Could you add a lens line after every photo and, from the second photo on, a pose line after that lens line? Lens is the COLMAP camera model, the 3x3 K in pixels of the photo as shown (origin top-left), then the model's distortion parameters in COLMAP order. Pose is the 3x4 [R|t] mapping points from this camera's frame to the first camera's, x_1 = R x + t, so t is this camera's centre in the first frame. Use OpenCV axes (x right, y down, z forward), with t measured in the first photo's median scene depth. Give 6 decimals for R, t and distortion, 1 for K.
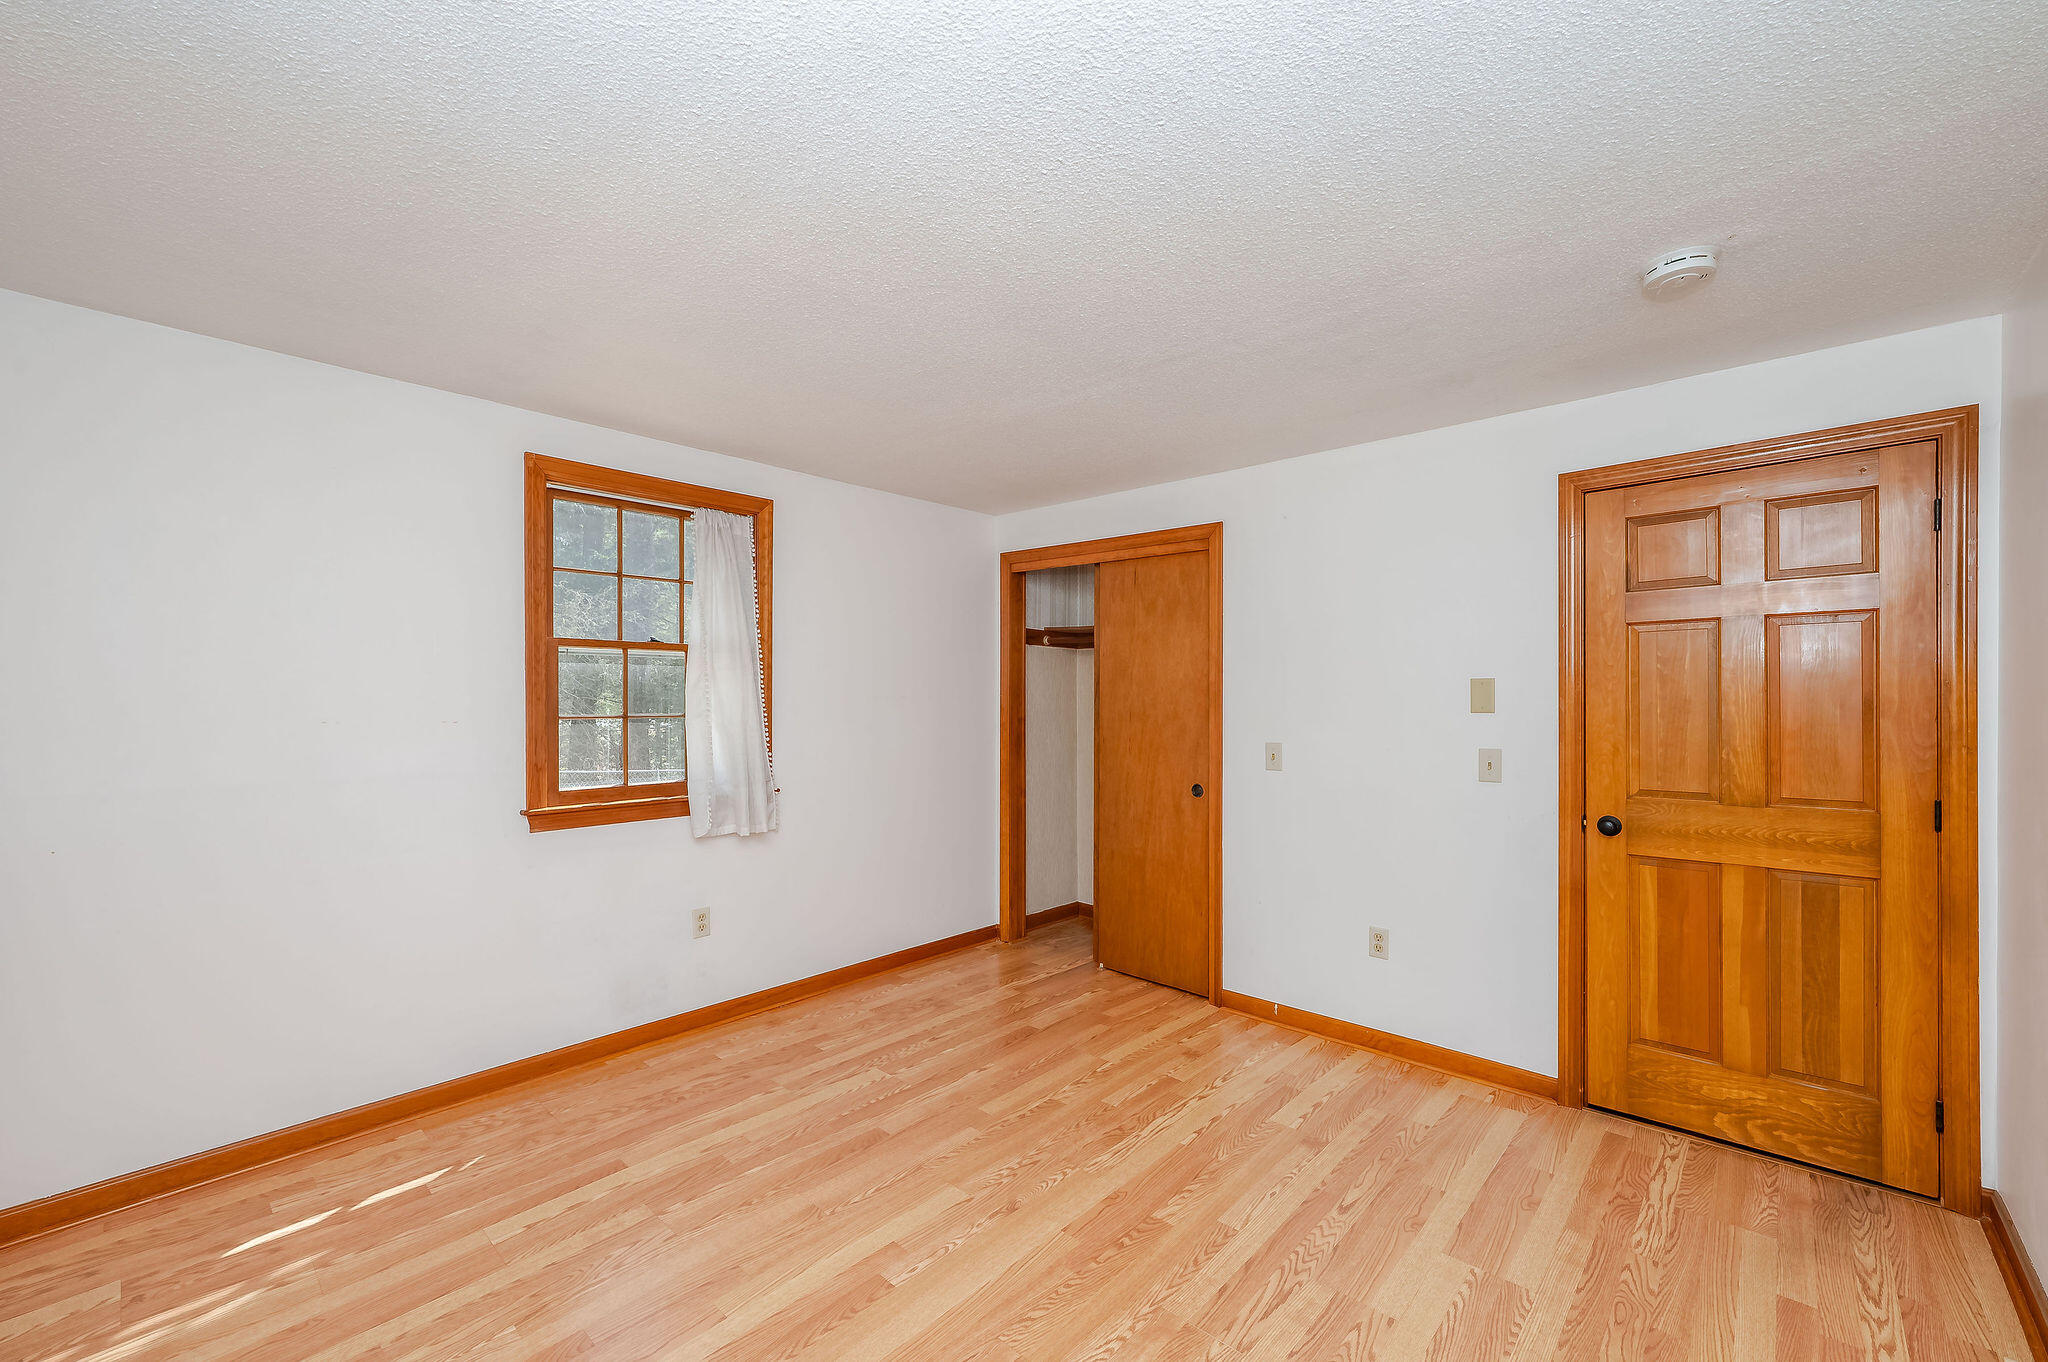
lens RADIAL K [[846.1, 0, 1024.0], [0, 846.1, 681.0], [0, 0, 1]] dist [-0.002524, -0.000242]
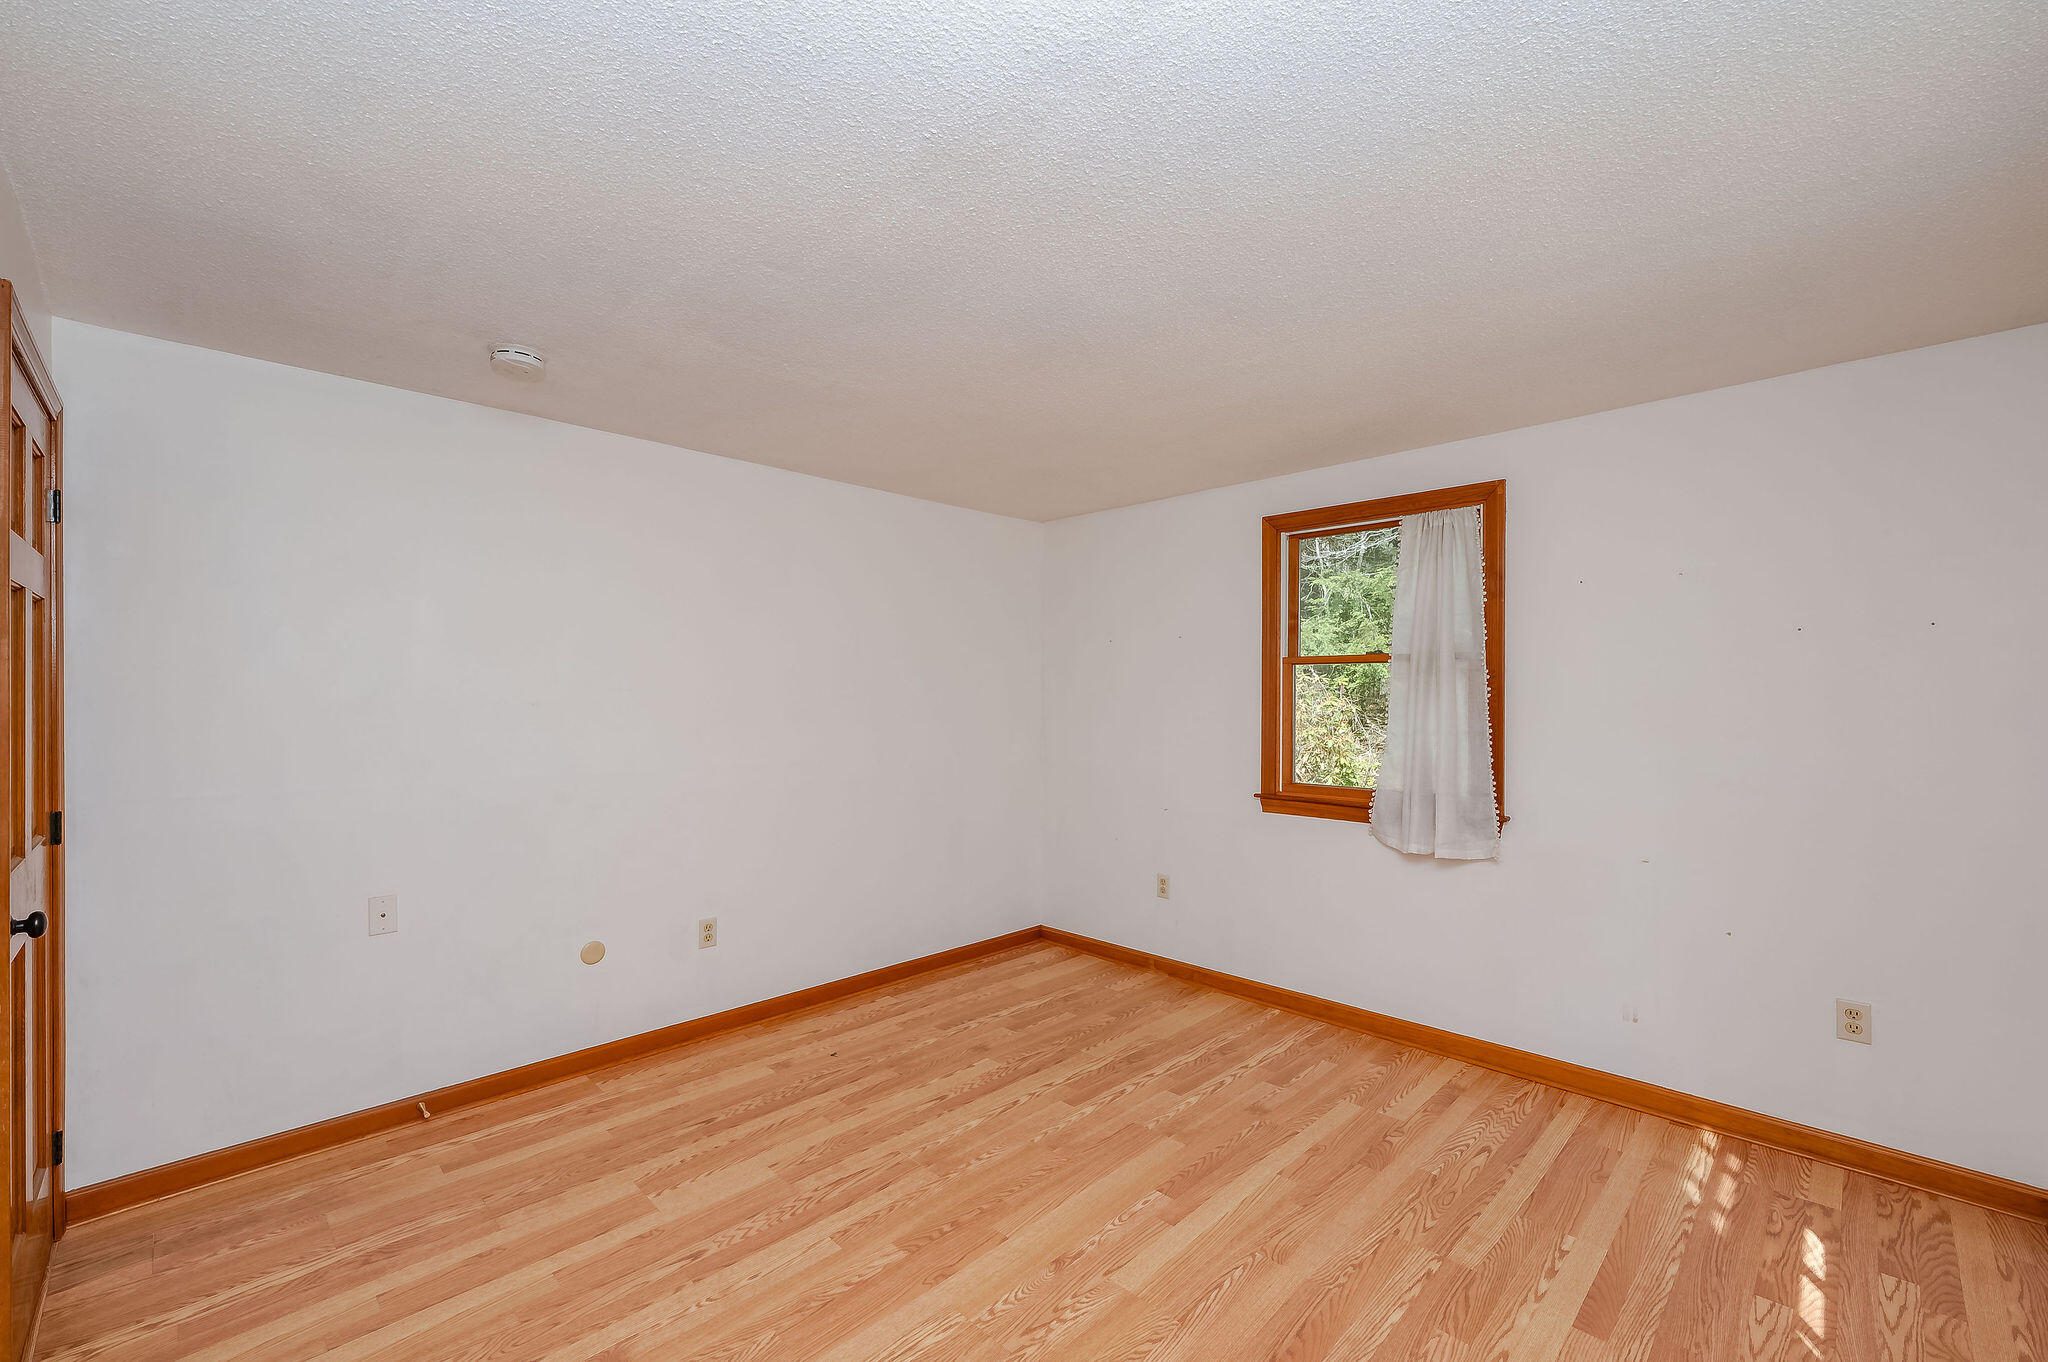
lens RADIAL K [[829.9, 0, 1037.0], [0, 829.9, 702.6], [0, 0, 1]] dist [0.002611, 0.000270]
pose [[-0.999377, -0.004031, 0.035053, -0.016257], [-0.004229, 0.999975, -0.005586, 0.025641], [-0.035030, -0.005731, -0.999370, 1.577415]]
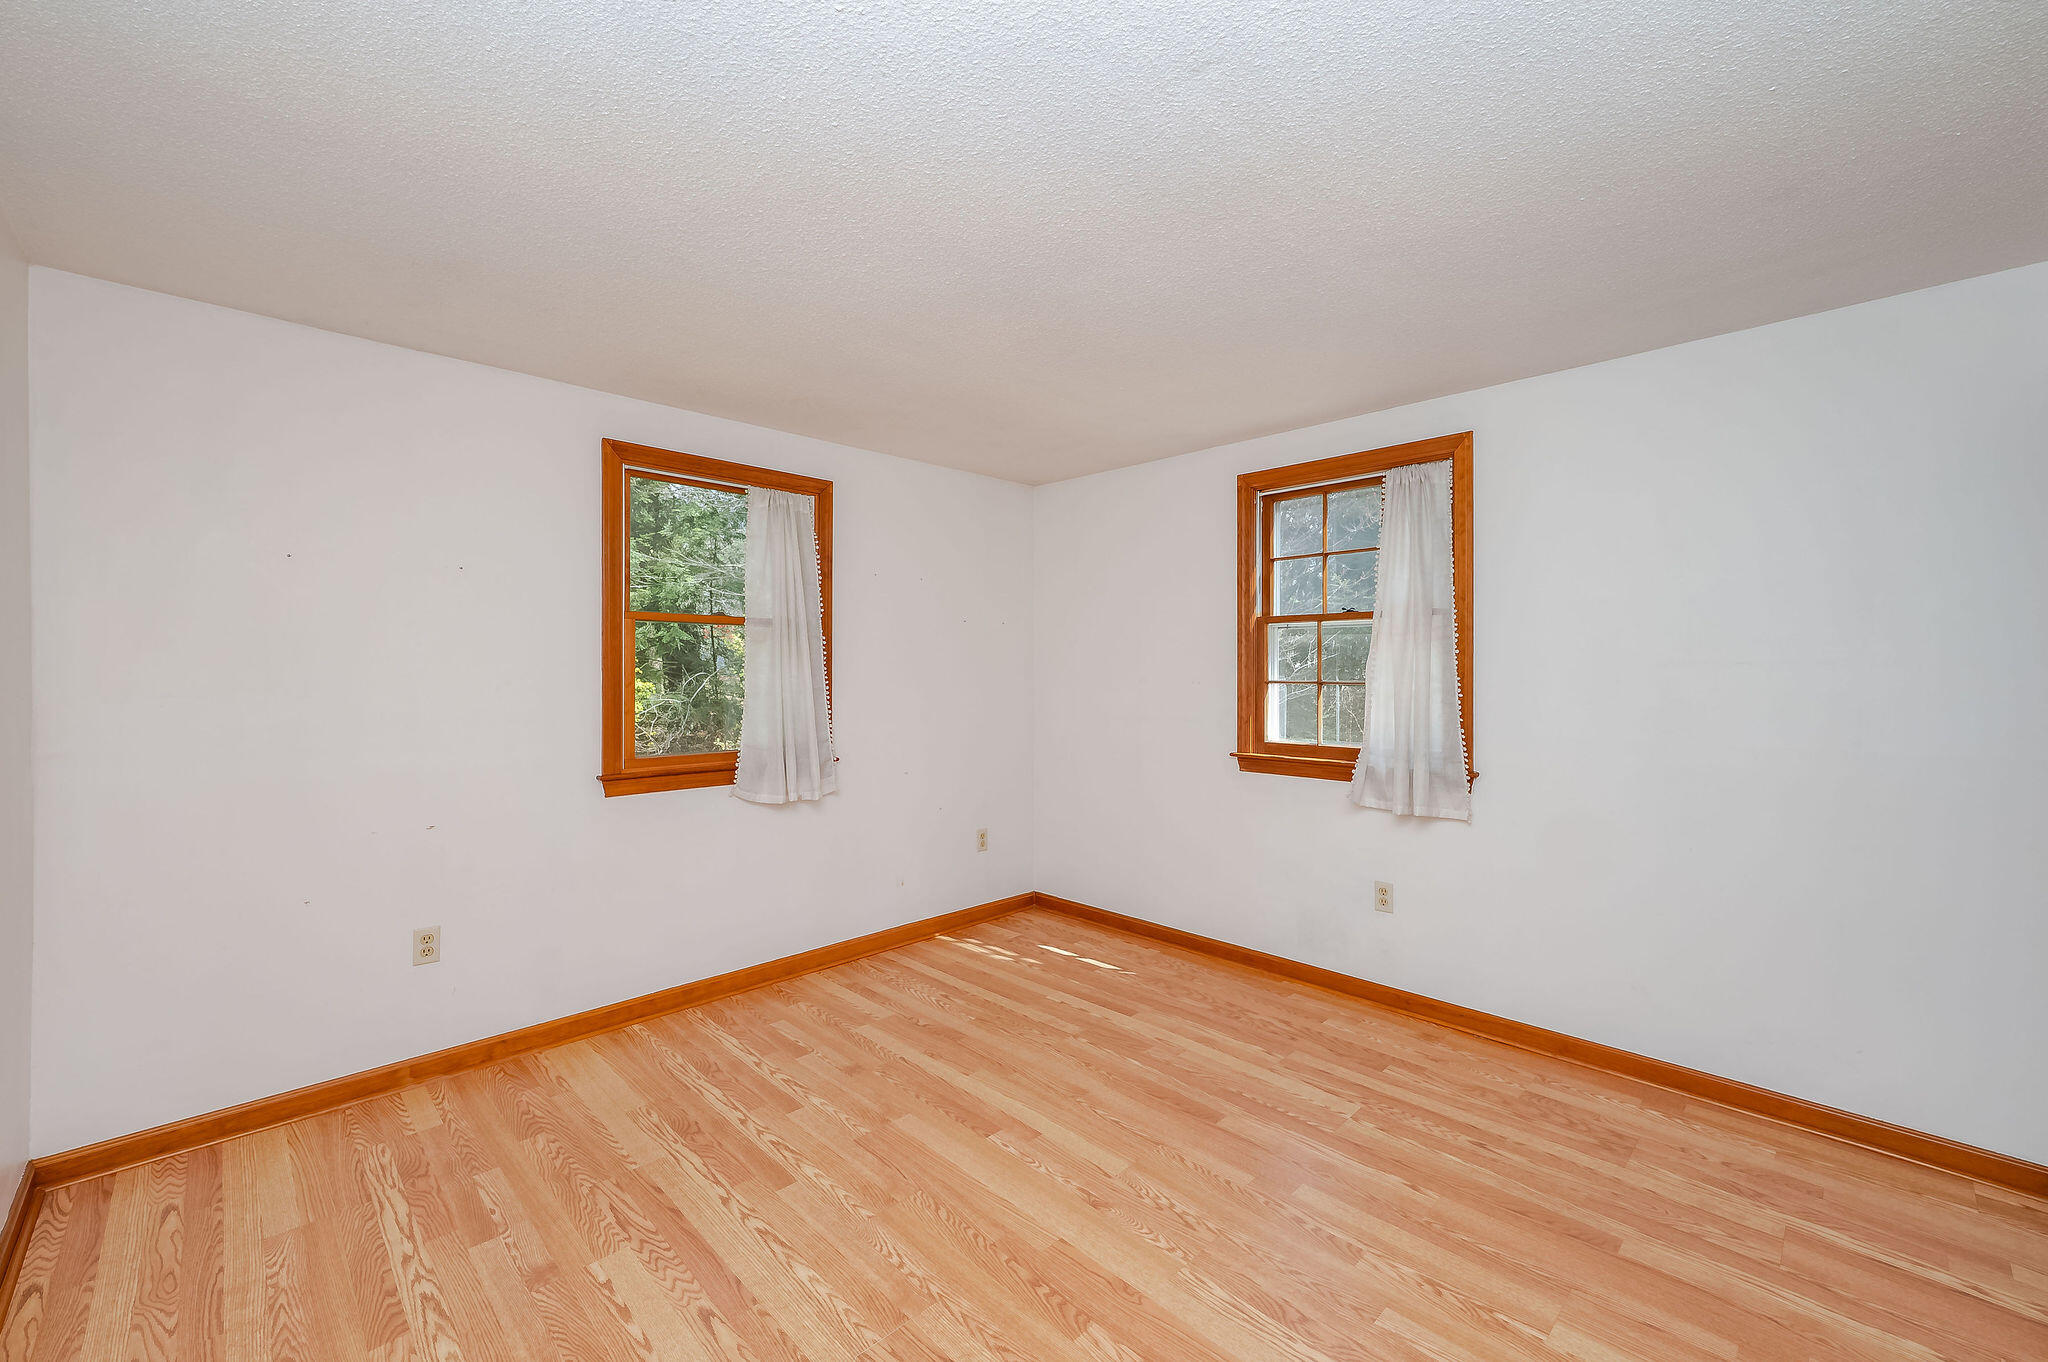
lens RADIAL K [[822.9, 0, 1018.3], [0, 822.9, 661.6], [0, 0, 1]] dist [-0.000775, -0.000174]
pose [[-0.058285, -0.014354, -0.998197, 0.750137], [0.006407, 0.999871, -0.014753, 0.033856], [0.998279, -0.007255, -0.058186, 0.811805]]
